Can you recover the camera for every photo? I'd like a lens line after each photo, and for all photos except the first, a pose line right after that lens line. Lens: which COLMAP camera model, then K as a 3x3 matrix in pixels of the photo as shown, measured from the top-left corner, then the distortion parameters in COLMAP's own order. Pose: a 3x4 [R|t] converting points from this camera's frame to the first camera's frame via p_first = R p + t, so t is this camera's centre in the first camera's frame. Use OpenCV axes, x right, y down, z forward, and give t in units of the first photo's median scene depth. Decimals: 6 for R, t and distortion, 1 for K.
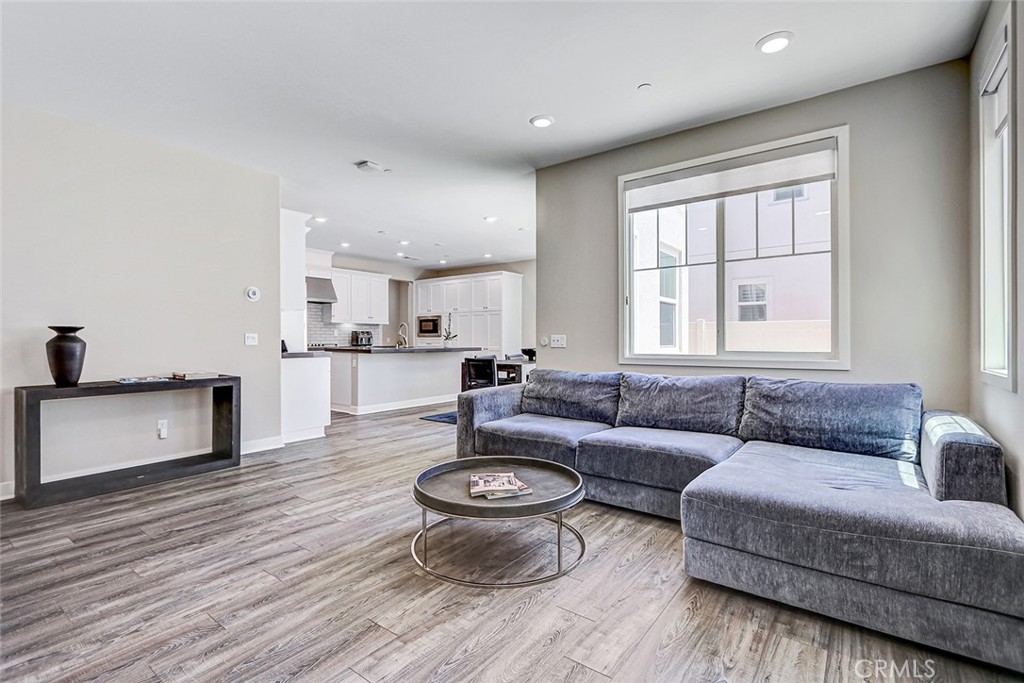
lens RADIAL K [[468.7, 0, 497.6], [0, 468.7, 338.3], [0, 0, 1]] dist [0.002760, -0.002126]
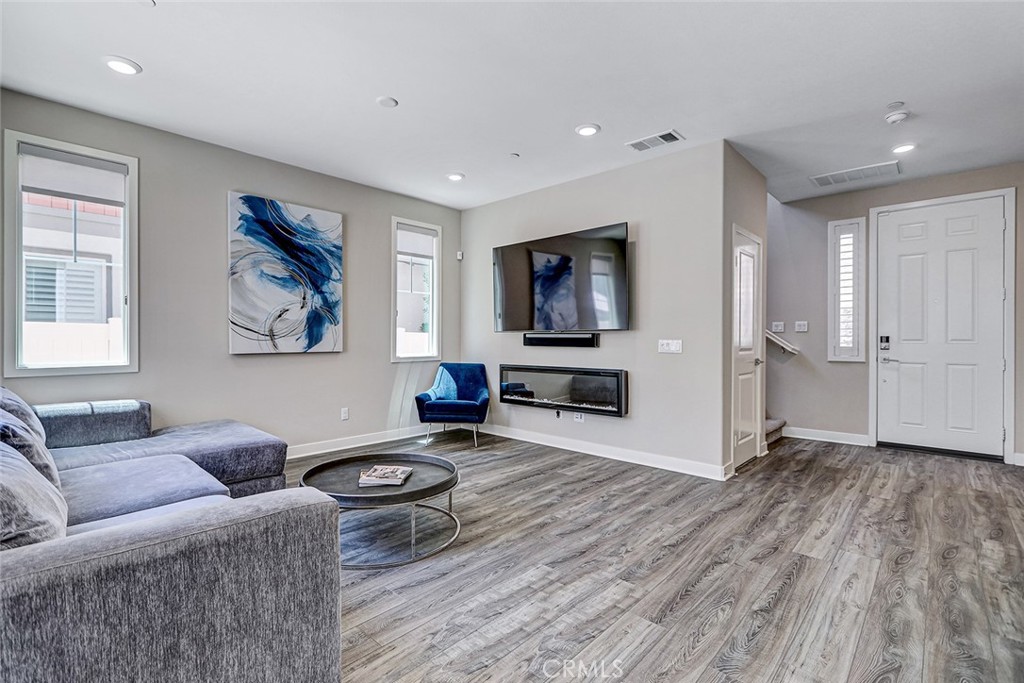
lens RADIAL K [[468.7, 0, 493.7], [0, 468.7, 338.4], [0, 0, 1]] dist [0.002760, -0.002126]
pose [[-0.994443, -0.001094, 0.105272, -0.281573], [-0.000960, 0.999999, 0.001322, -0.011697], [-0.105274, 0.001214, -0.994443, 1.551975]]
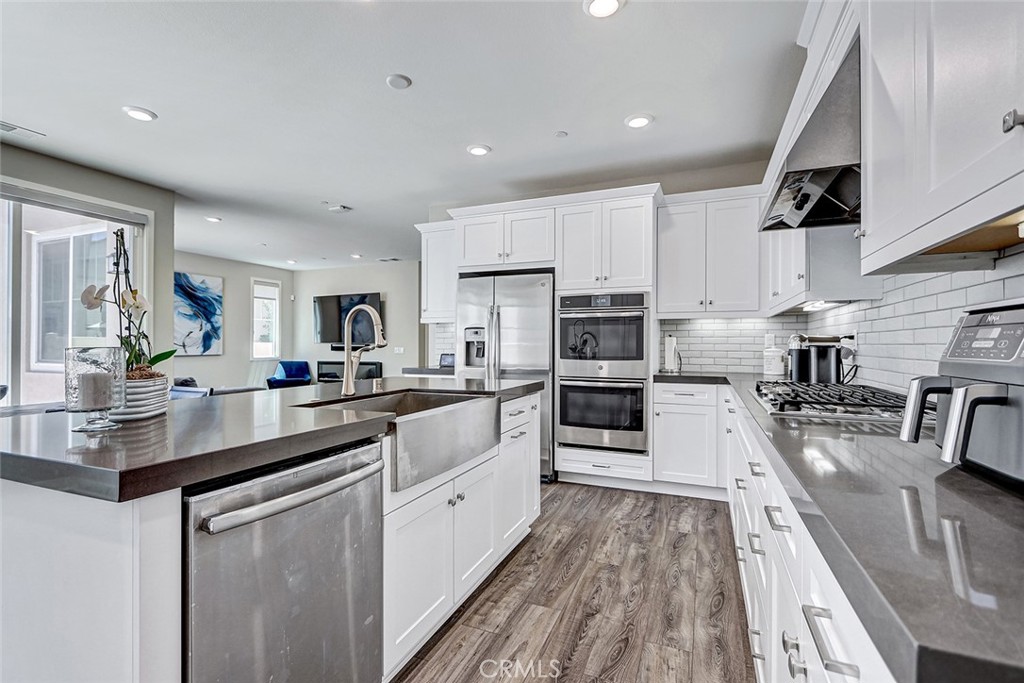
lens RADIAL K [[468.7, 0, 504.5], [0, 468.7, 341.4], [0, 0, 1]] dist [0.002760, -0.002126]
pose [[-0.966099, -0.001891, -0.258164, -0.500102], [-0.000474, 0.999984, -0.005553, -0.027224], [0.258171, -0.005242, -0.966085, 3.045491]]
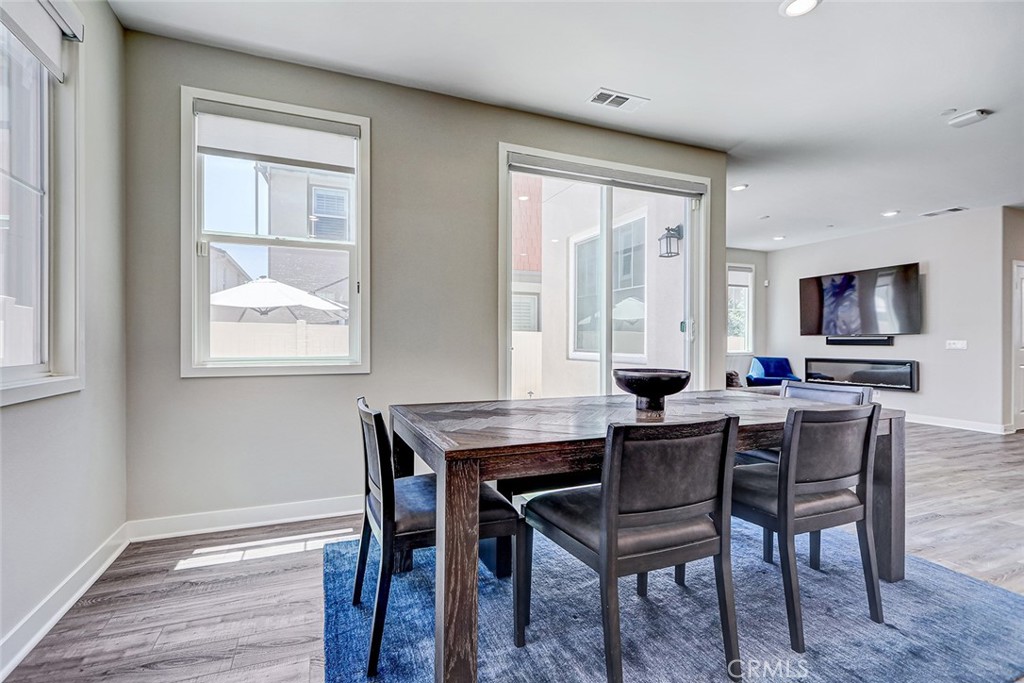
lens RADIAL K [[468.7, 0, 495.8], [0, 468.7, 340.9], [0, 0, 1]] dist [0.002760, -0.002126]
pose [[-0.862807, -0.000554, 0.505533, 0.010635], [-0.002399, 0.999993, -0.002999, 0.004981], [-0.505528, -0.003801, -0.862802, 2.758740]]
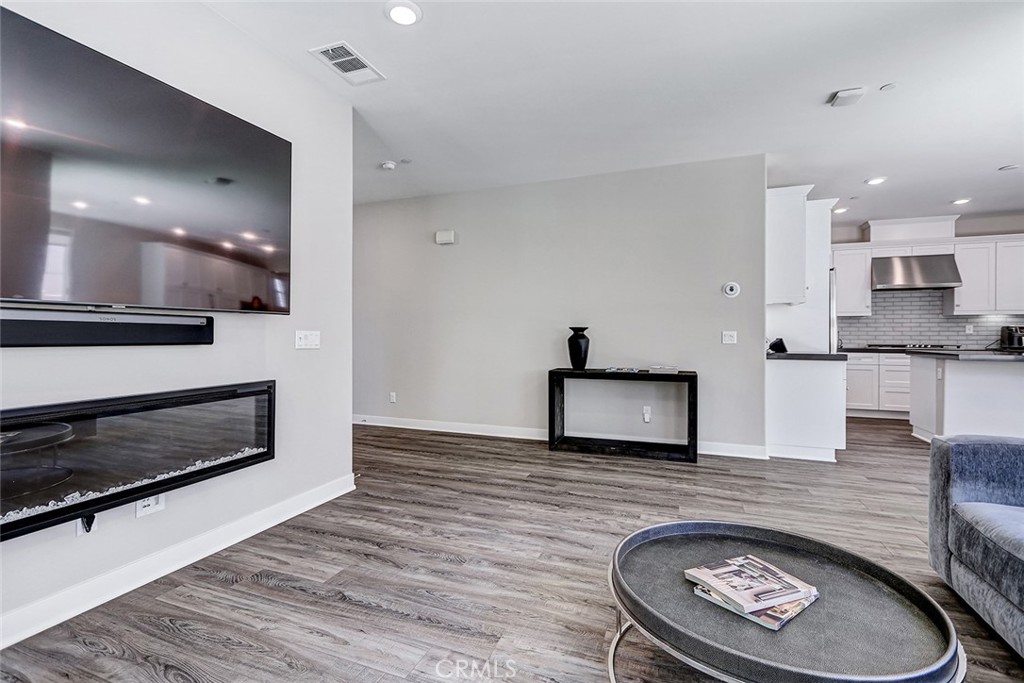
lens RADIAL K [[468.7, 0, 510.9], [0, 468.7, 338.6], [0, 0, 1]] dist [0.002760, -0.002126]
pose [[0.291244, 0.008895, -0.956607, 0.350101], [-0.004803, 0.999958, 0.007836, -0.000869], [0.956637, 0.002313, 0.291274, 0.402570]]
